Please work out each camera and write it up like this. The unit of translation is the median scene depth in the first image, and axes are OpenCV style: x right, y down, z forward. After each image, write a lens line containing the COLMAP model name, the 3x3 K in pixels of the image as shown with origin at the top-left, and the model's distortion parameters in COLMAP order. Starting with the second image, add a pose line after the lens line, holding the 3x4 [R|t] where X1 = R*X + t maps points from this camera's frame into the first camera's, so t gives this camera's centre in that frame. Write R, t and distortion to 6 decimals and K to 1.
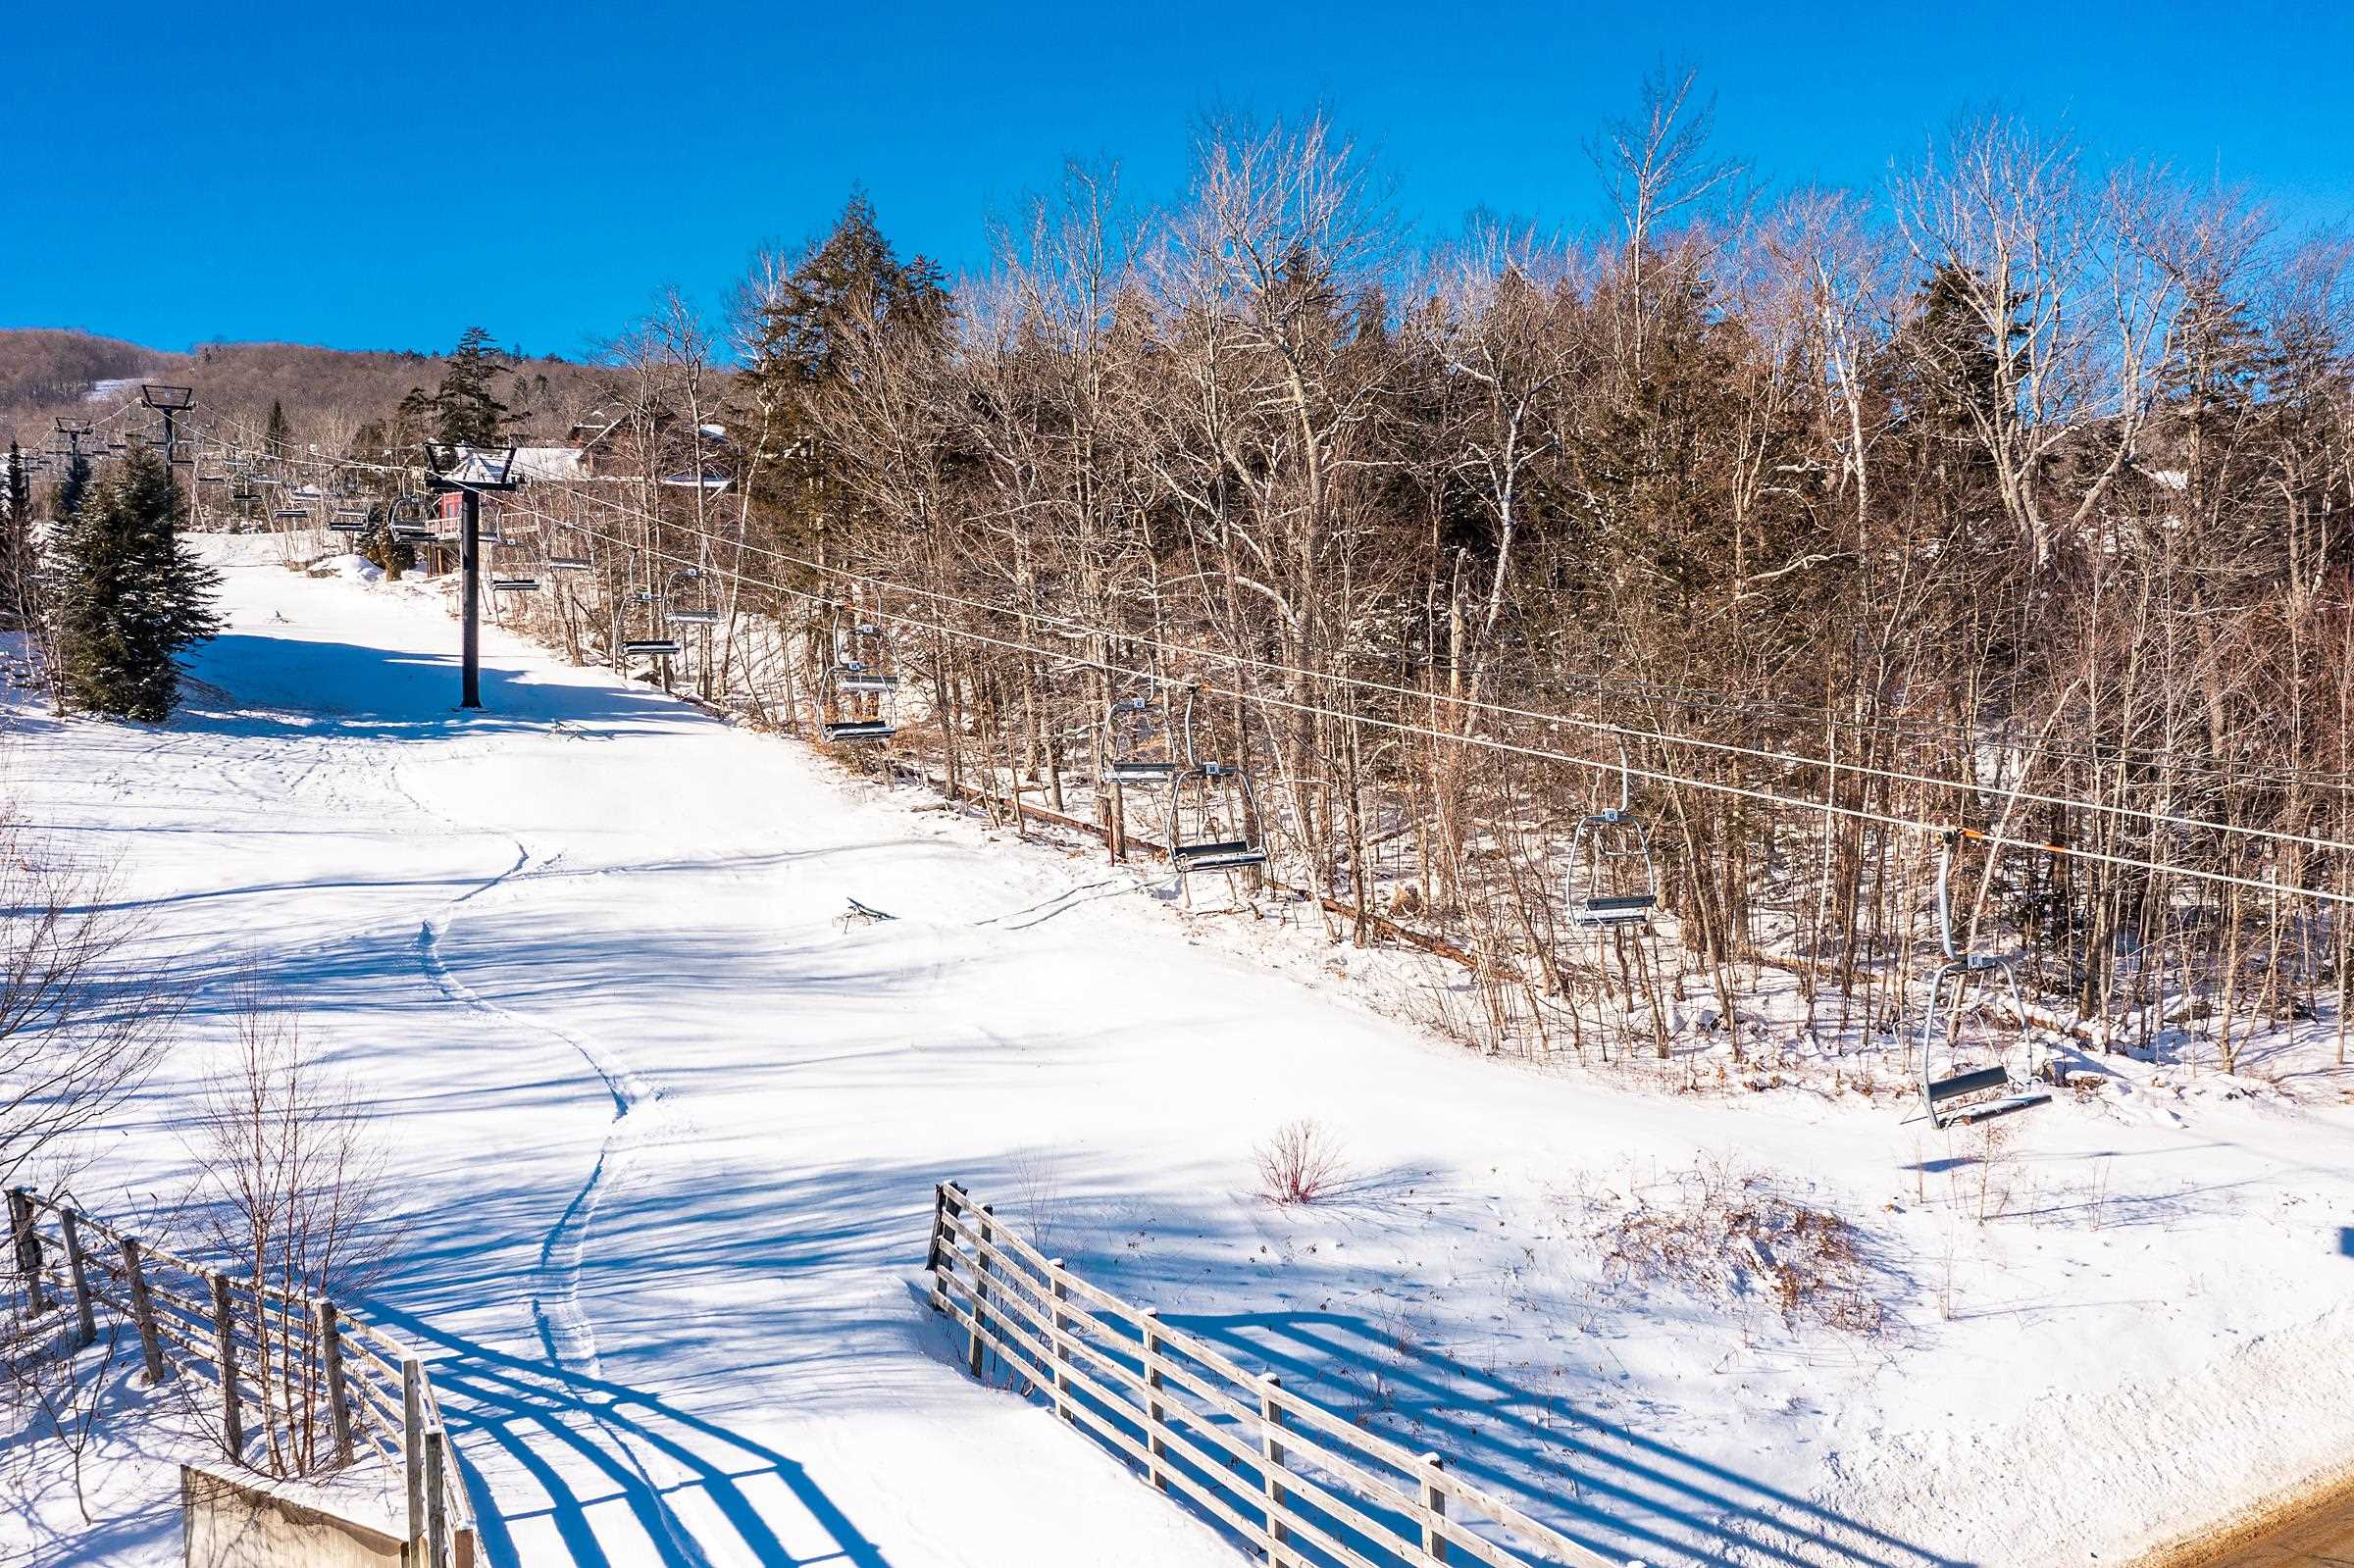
lens RADIAL K [[1985.6, 0, 1134.3], [0, 1985.6, 784.0], [0, 0, 1]] dist [-0.009302, 0.011625]
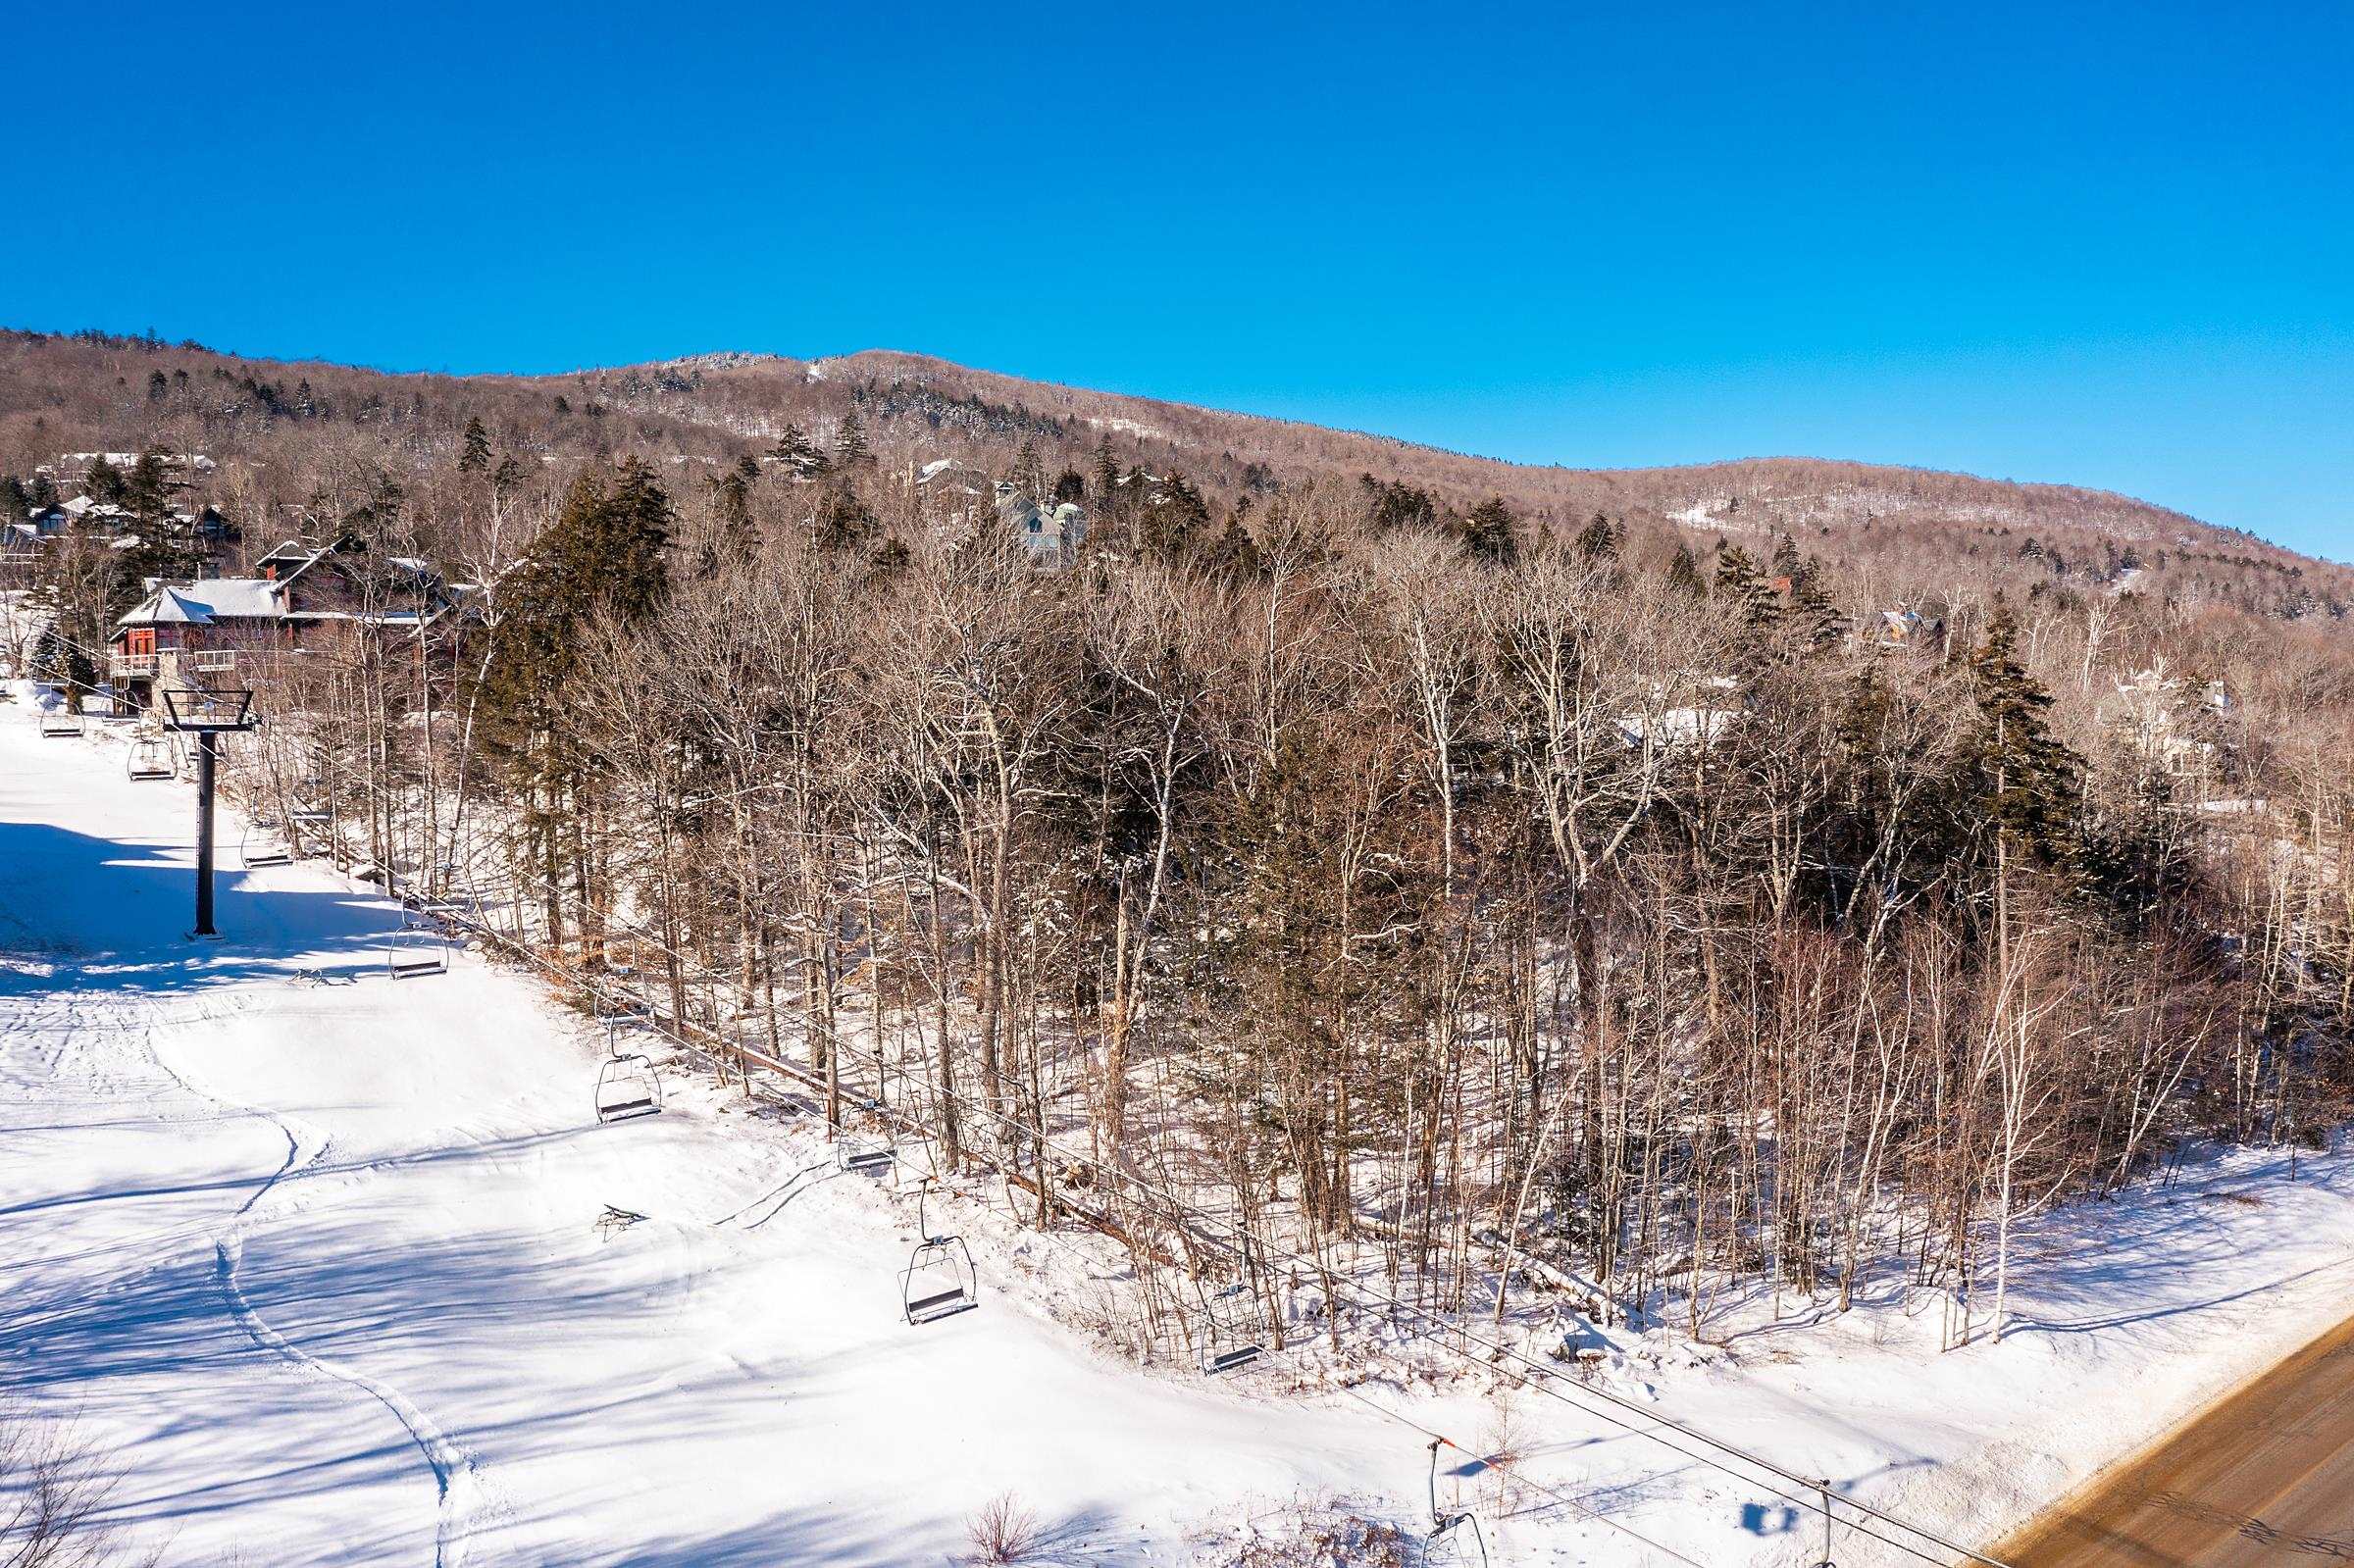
lens RADIAL K [[1935.3, 0, 1177.0], [0, 1935.3, 784.0], [0, 0, 1]] dist [-0.003772, 0.004140]
pose [[0.981879, 0.010011, 0.189245, -0.034205], [-0.009709, 0.999950, -0.002526, -0.204454], [-0.189261, 0.000643, 0.981927, -0.192653]]
